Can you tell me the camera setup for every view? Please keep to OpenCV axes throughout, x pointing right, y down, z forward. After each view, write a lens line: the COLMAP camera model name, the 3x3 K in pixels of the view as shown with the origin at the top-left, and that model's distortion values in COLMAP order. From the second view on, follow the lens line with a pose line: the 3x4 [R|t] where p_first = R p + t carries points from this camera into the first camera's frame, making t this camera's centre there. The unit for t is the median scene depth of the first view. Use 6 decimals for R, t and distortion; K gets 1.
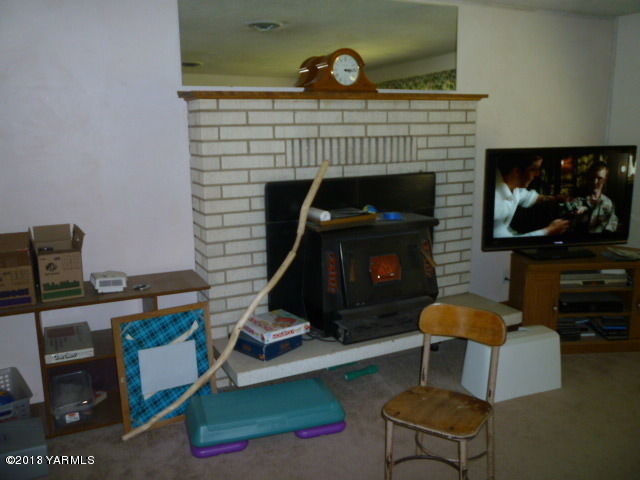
lens RADIAL K [[561.7, 0, 319.3], [0, 561.7, 241.2], [0, 0, 1]] dist [-0.030726, 0.017357]
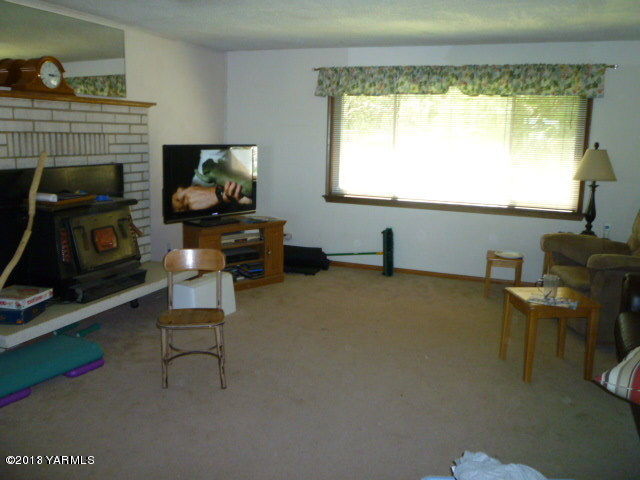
lens RADIAL K [[561.7, 0, 320.6], [0, 561.7, 238.9], [0, 0, 1]] dist [-0.030726, 0.017357]
pose [[0.747478, -0.088674, 0.658342, -0.323260], [0.098041, 0.994924, 0.022694, 0.063162], [-0.657012, 0.047581, 0.752377, -0.227731]]
